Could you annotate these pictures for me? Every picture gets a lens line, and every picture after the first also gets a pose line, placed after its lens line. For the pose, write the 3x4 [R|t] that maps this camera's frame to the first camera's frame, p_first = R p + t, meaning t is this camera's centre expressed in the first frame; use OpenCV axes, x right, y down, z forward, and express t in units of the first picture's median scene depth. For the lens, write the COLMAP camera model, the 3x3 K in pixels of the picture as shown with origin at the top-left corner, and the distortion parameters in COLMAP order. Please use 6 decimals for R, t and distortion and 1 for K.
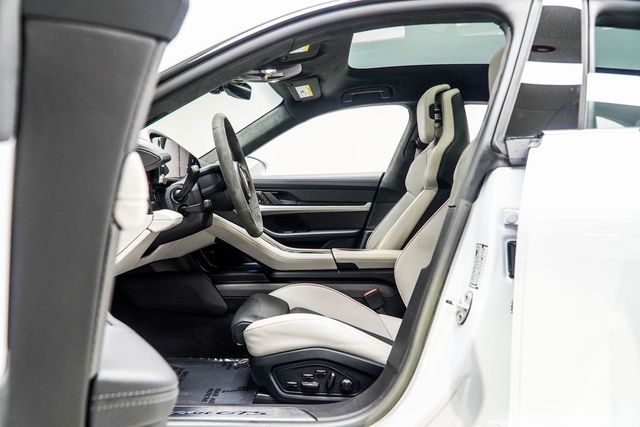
lens RADIAL K [[548.3, 0, 320.0], [0, 548.3, 213.5], [0, 0, 1]] dist [-0.002997, 0.000396]
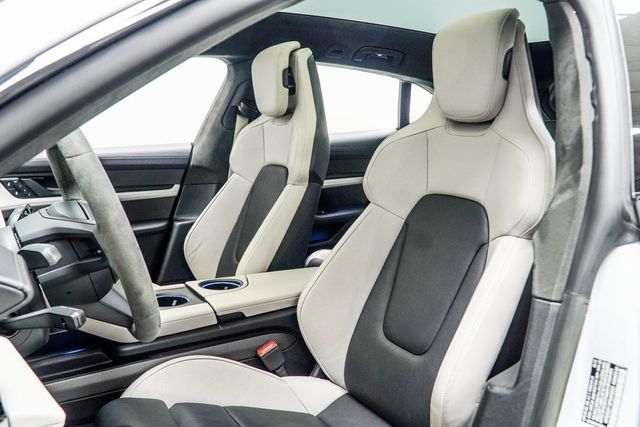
lens RADIAL K [[548.3, 0, 320.0], [0, 548.3, 213.5], [0, 0, 1]] dist [-0.002997, 0.000396]
pose [[0.864132, -0.079840, 0.496892, -0.125646], [0.013258, 0.990605, 0.136113, -0.084859], [-0.503090, -0.111032, 0.857072, 0.246830]]
